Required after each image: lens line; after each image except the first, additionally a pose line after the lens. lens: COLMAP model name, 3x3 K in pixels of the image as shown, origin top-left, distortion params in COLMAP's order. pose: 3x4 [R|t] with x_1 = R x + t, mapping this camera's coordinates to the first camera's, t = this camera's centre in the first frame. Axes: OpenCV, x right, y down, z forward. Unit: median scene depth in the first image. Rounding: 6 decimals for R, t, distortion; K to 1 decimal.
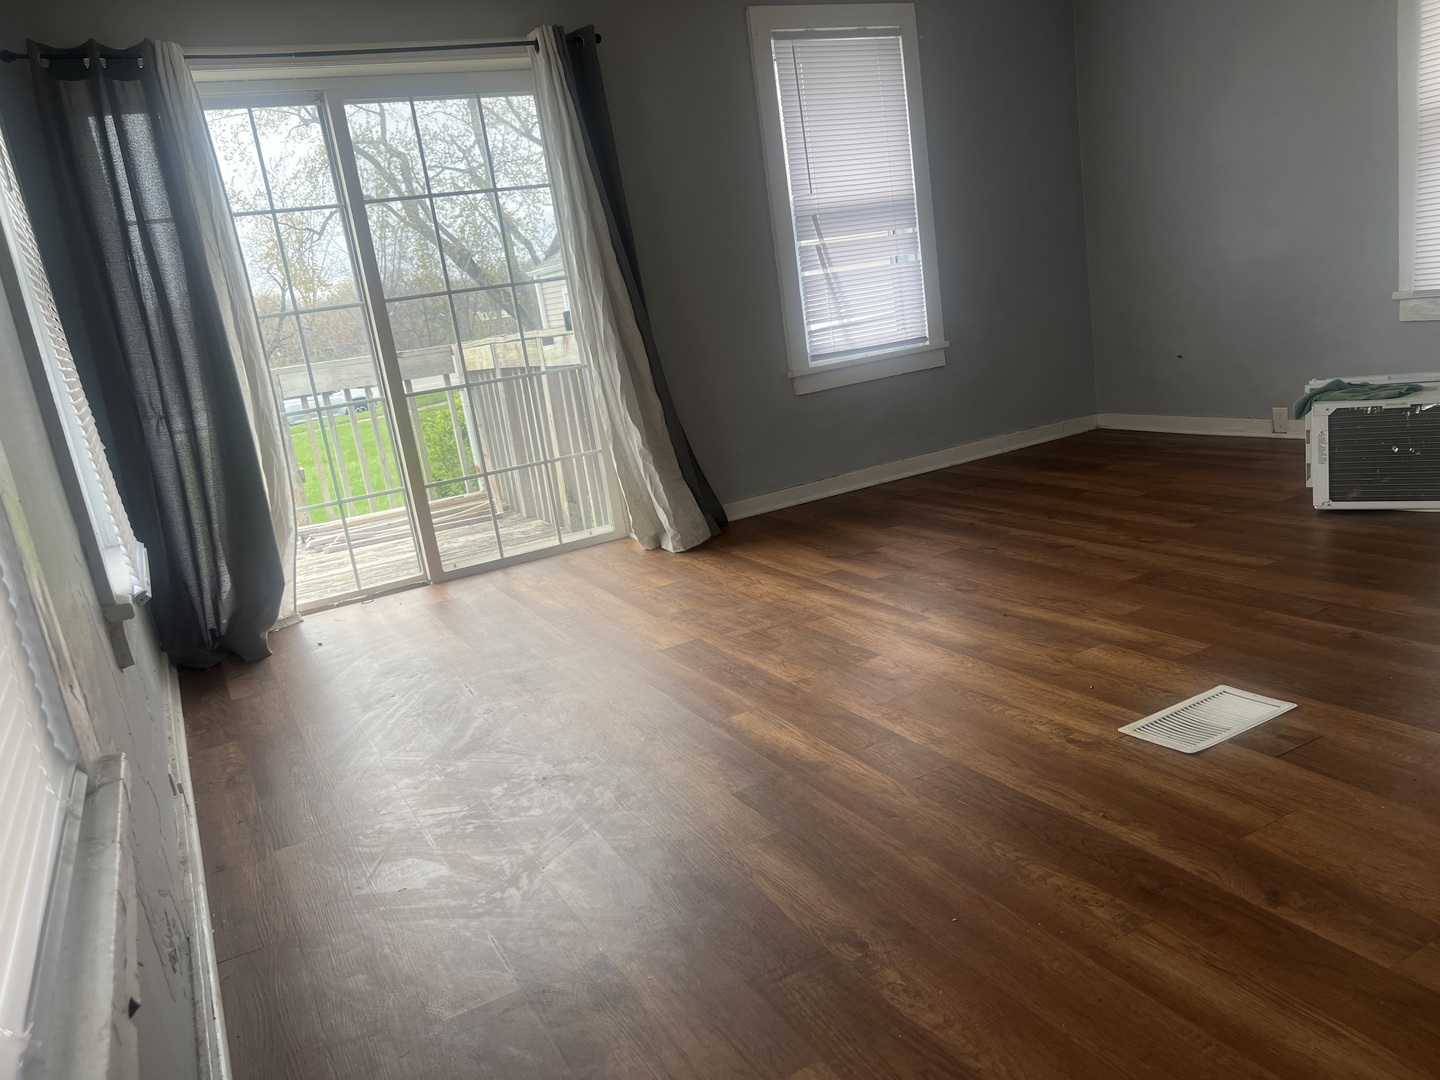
lens RADIAL K [[1084.6, 0, 720.0], [0, 1084.6, 540.0], [0, 0, 1]] dist [0.111697, -0.217381]
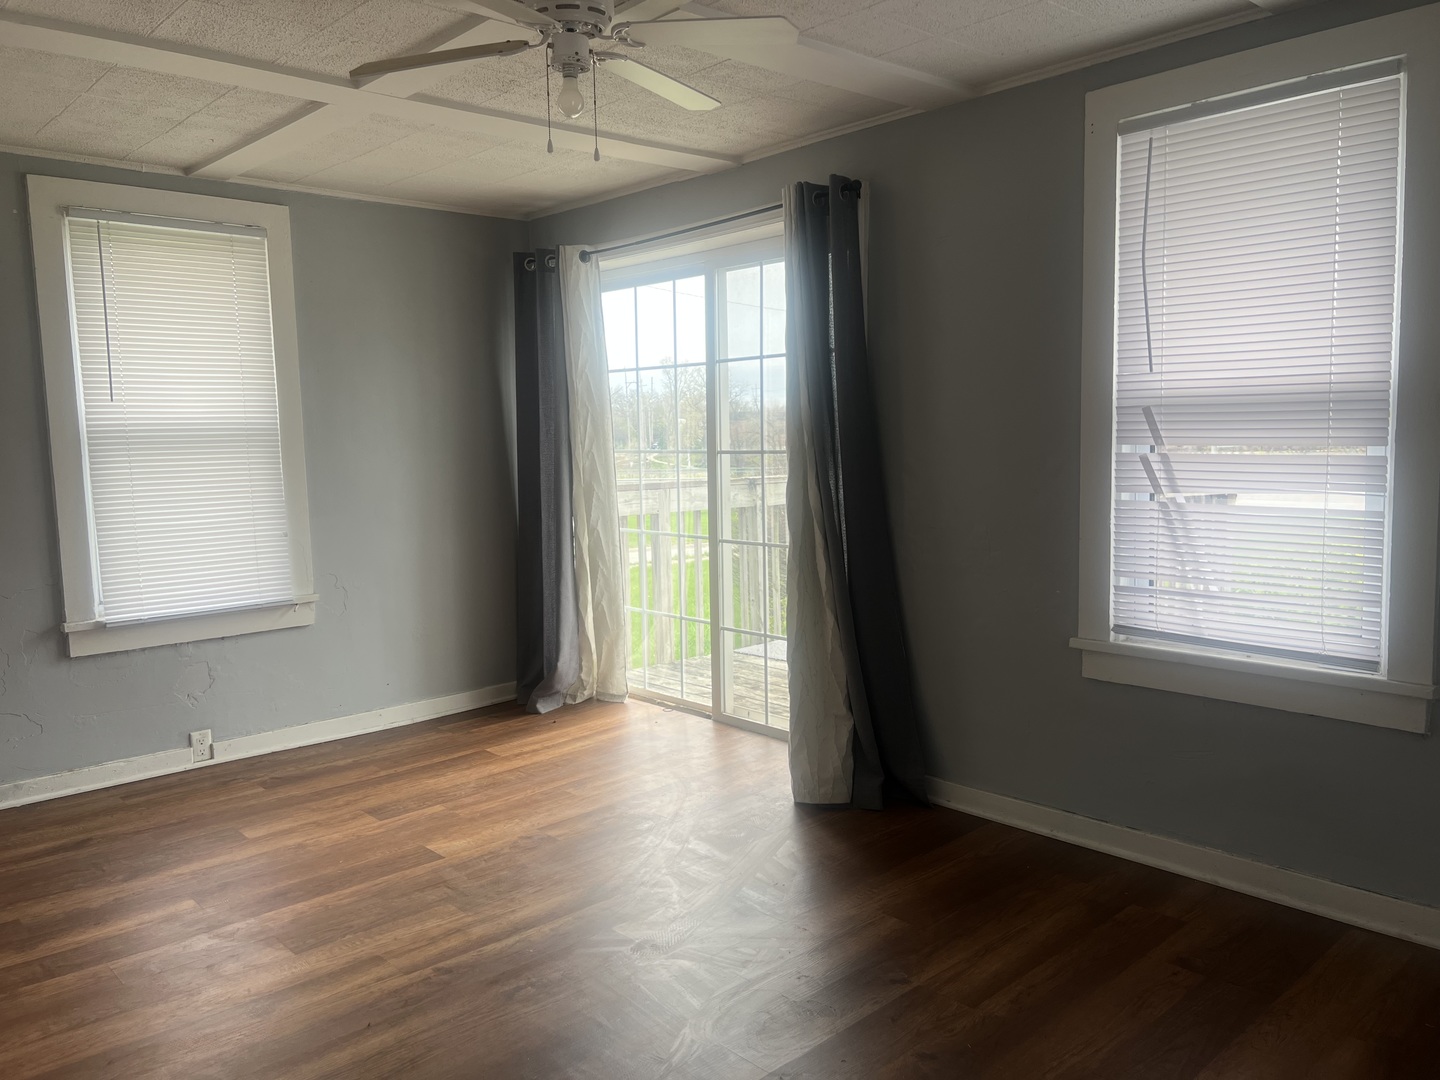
lens RADIAL K [[1082.4, 0, 720.0], [0, 1082.4, 540.0], [0, 0, 1]] dist [0.018354, -0.010580]
pose [[0.257594, 0.230801, -0.938284, 0.978918], [-0.233370, 0.957167, 0.171377, -0.444846], [0.937648, 0.174822, 0.300422, 0.993048]]
